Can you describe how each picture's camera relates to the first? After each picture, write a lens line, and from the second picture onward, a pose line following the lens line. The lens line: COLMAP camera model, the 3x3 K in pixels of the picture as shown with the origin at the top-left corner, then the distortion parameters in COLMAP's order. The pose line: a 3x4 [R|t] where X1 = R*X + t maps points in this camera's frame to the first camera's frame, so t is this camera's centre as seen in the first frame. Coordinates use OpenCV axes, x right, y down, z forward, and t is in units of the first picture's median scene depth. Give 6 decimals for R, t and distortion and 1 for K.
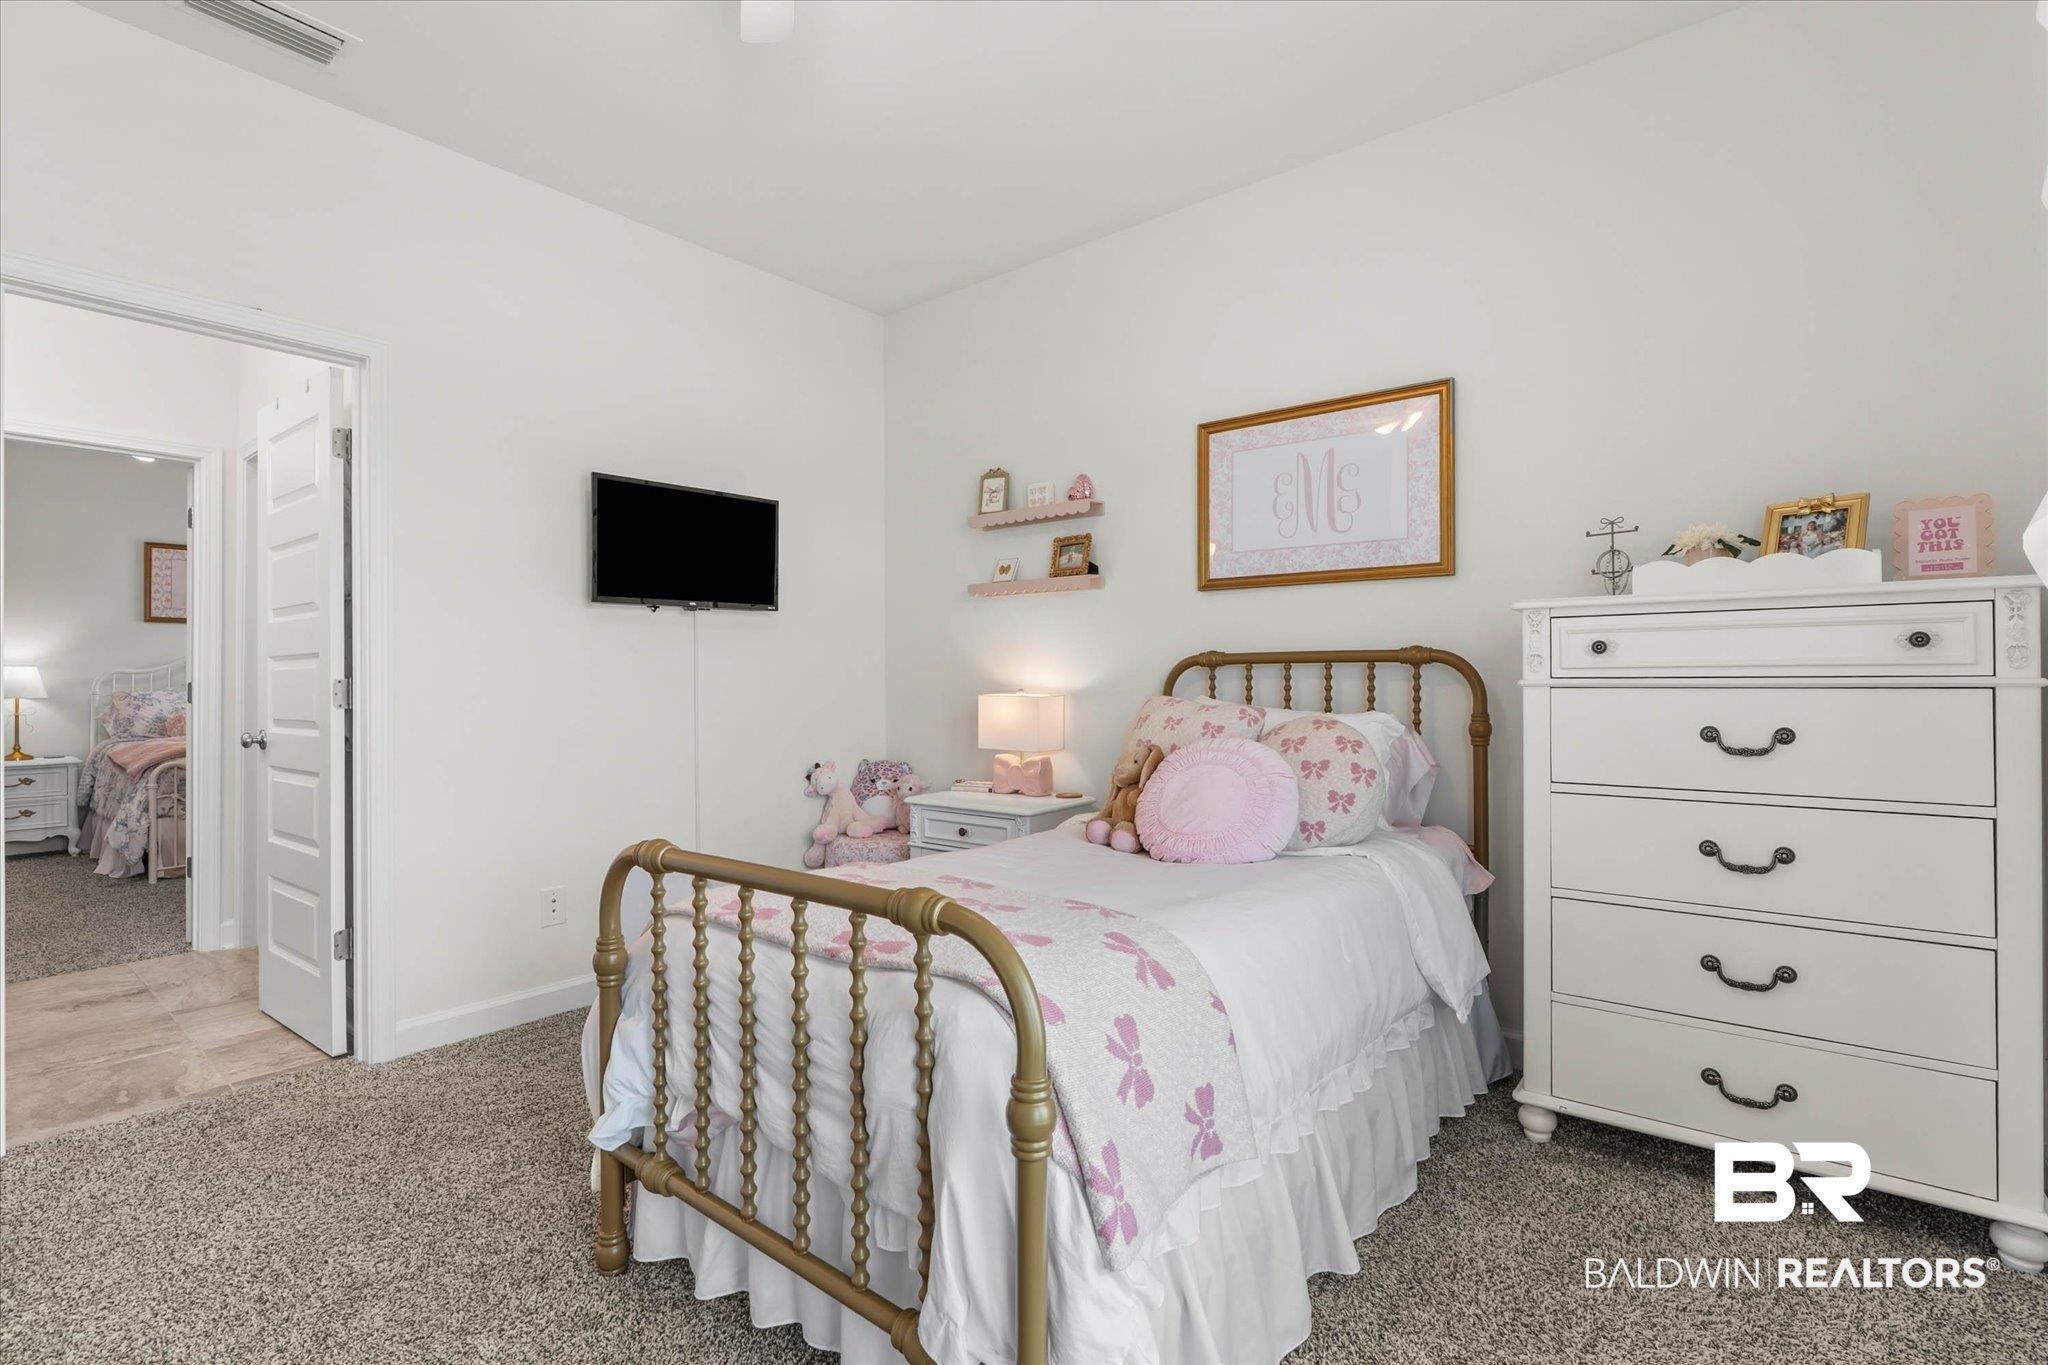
lens RADIAL K [[929.6, 0, 1024.4], [0, 929.6, 679.3], [0, 0, 1]] dist [0.005961, 0.000116]
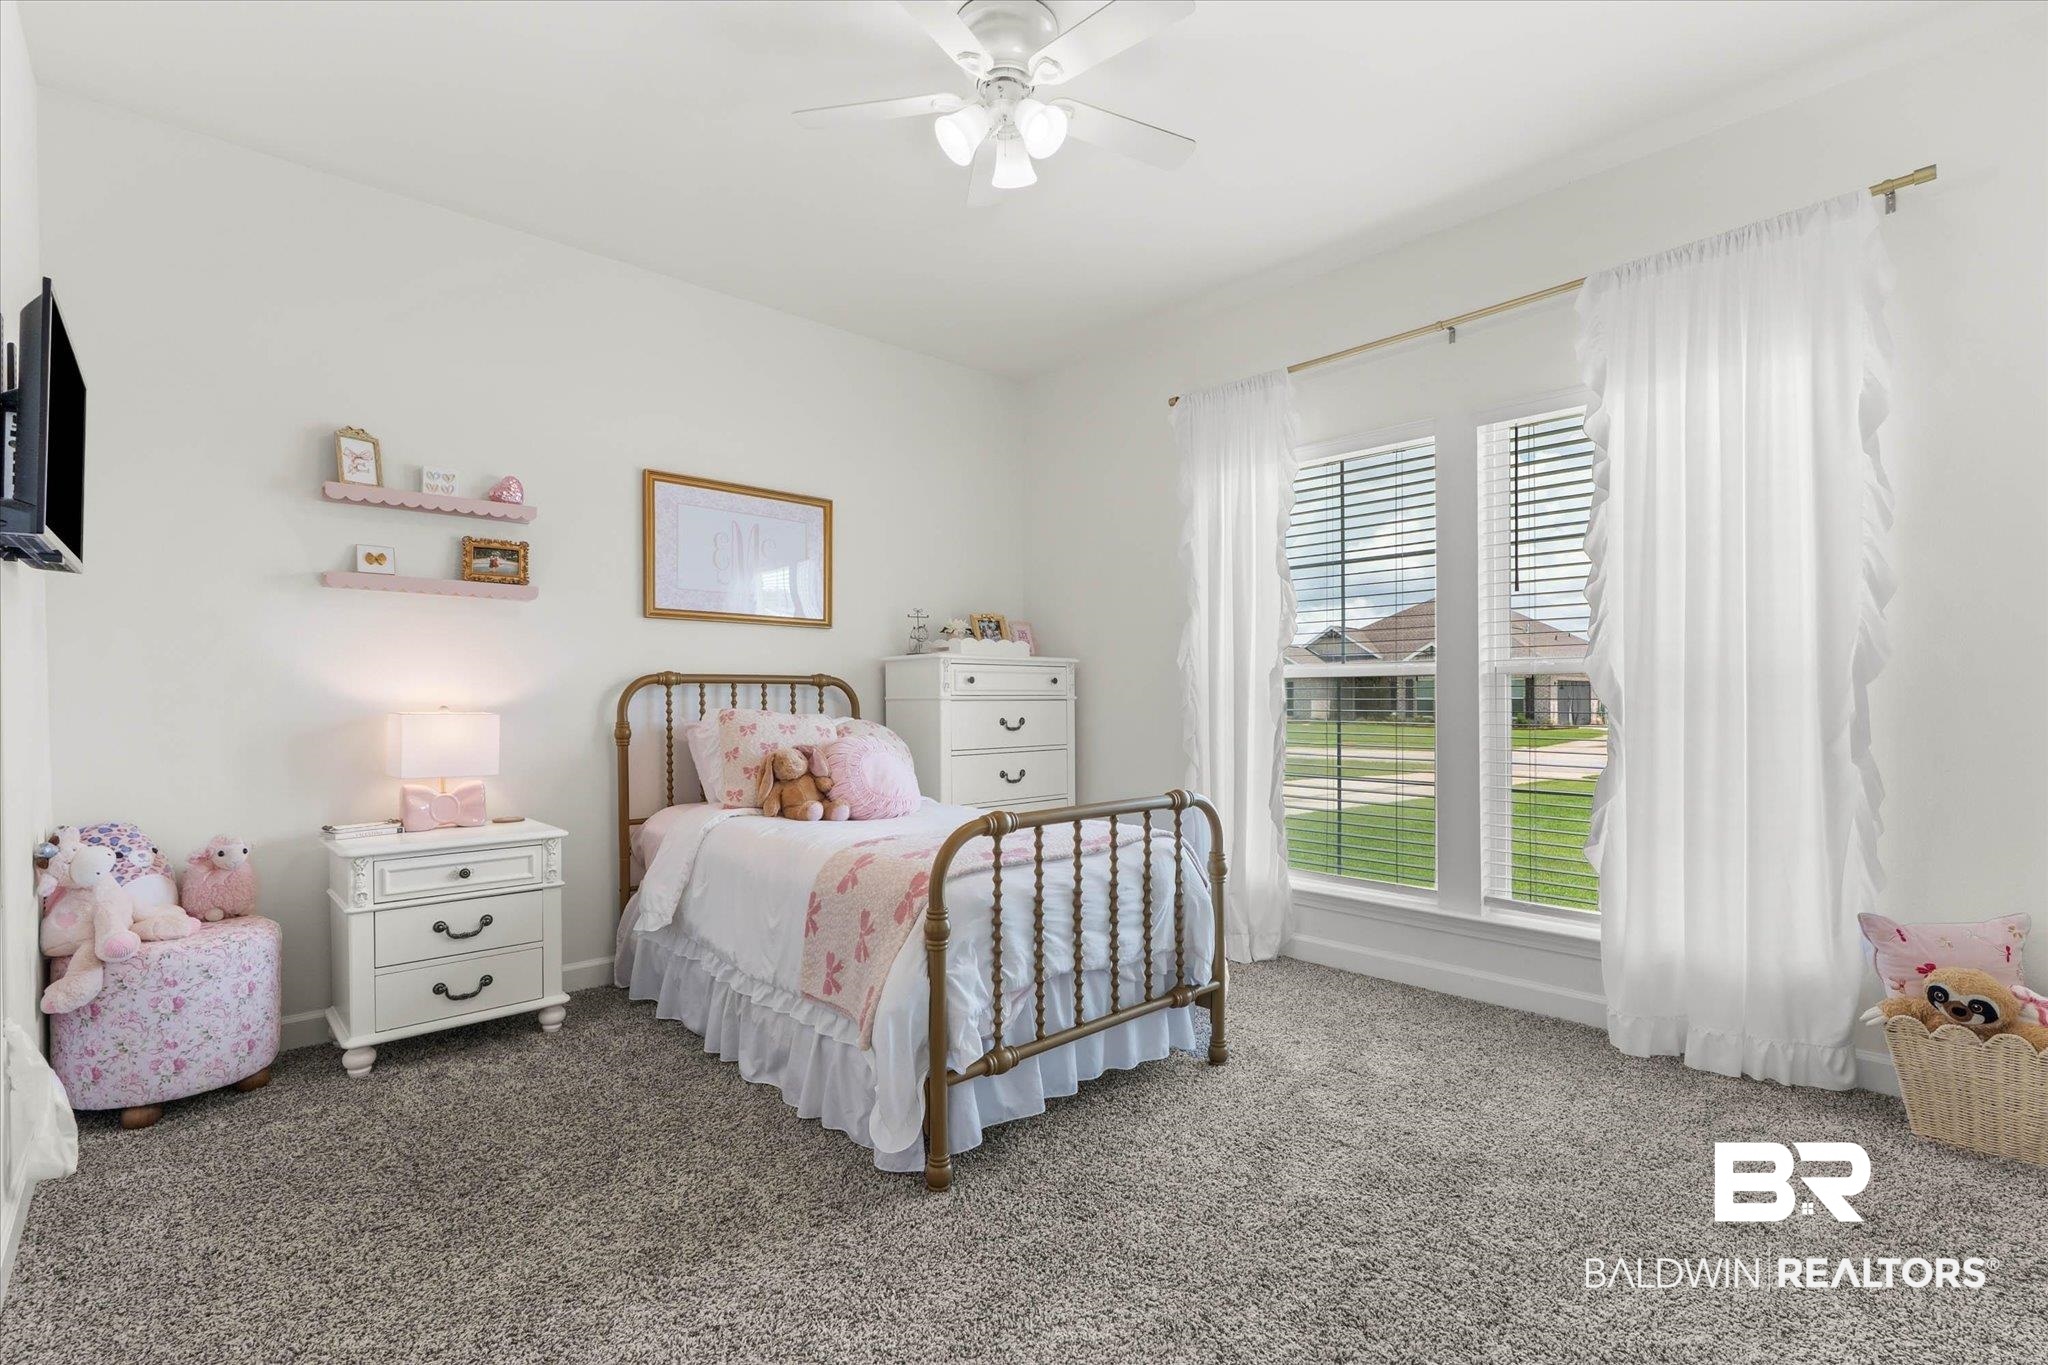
lens RADIAL K [[929.6, 0, 1023.3], [0, 929.6, 690.1], [0, 0, 1]] dist [0.005961, 0.000116]
pose [[0.159541, 0.010573, 0.987135, -0.845536], [-0.001161, 0.999944, -0.010522, 0.004438], [-0.987191, 0.000533, 0.159545, 0.366870]]
